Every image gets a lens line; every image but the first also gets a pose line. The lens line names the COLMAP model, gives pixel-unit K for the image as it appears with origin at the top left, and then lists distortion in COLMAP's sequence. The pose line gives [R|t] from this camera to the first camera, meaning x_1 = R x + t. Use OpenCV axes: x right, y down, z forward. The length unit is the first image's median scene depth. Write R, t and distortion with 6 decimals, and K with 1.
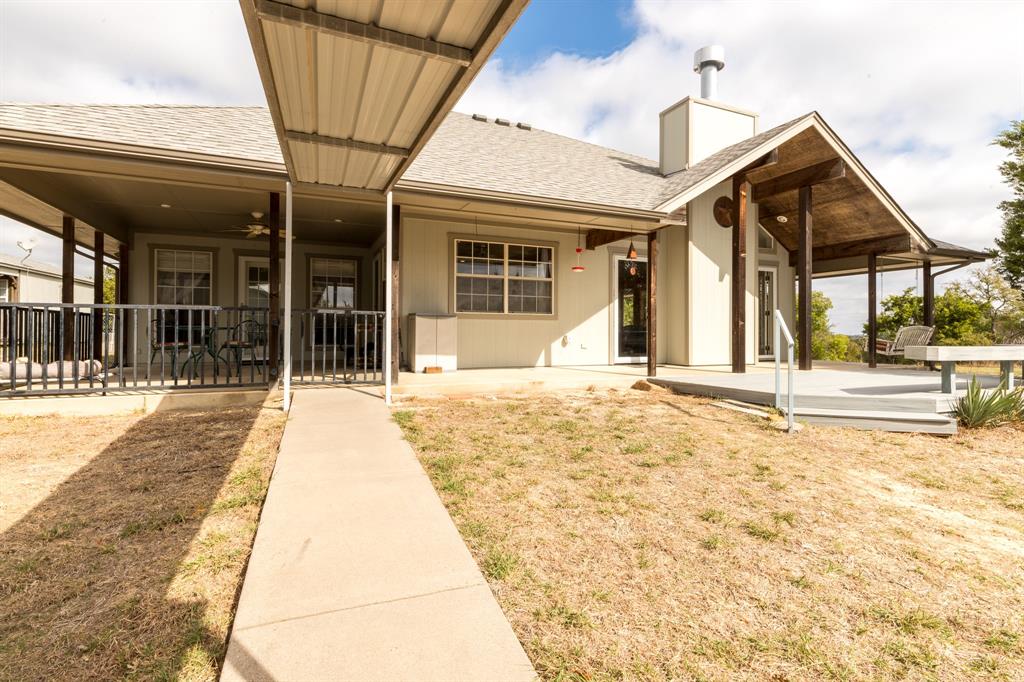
lens RADIAL K [[510.2, 0, 512.6], [0, 510.2, 324.7], [0, 0, 1]] dist [-0.000172, 0.000061]
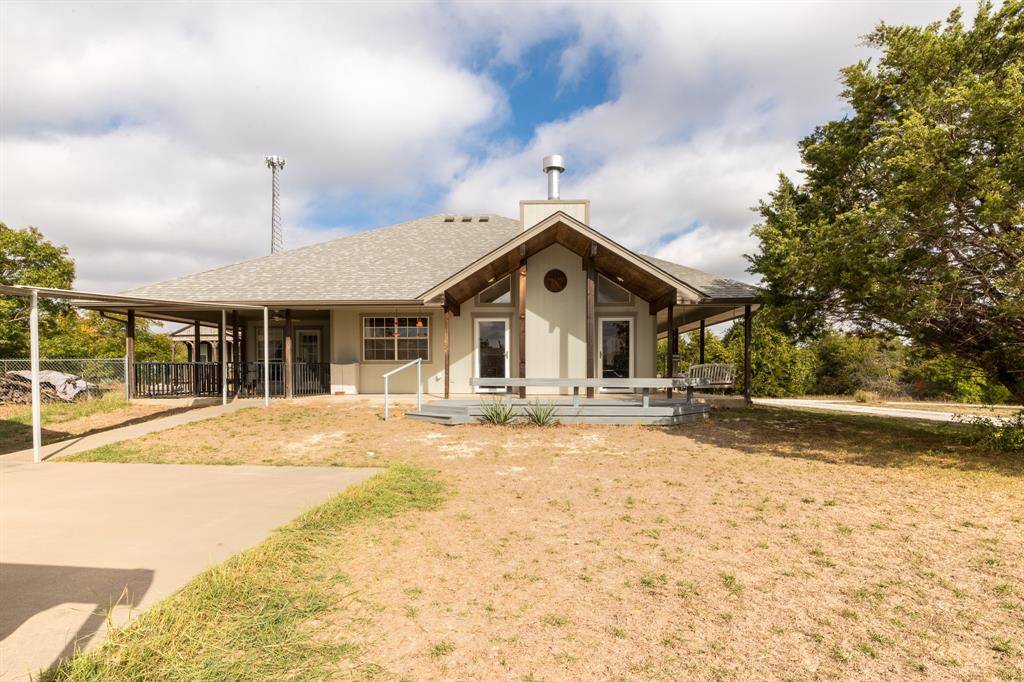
lens RADIAL K [[499.4, 0, 517.6], [0, 499.4, 353.7], [0, 0, 1]] dist [-0.001185, 0.000354]
pose [[0.889797, -0.013407, -0.456160, 1.019586], [0.012586, 0.999909, -0.004838, -0.028619], [0.456183, -0.001436, 0.889885, -0.225387]]
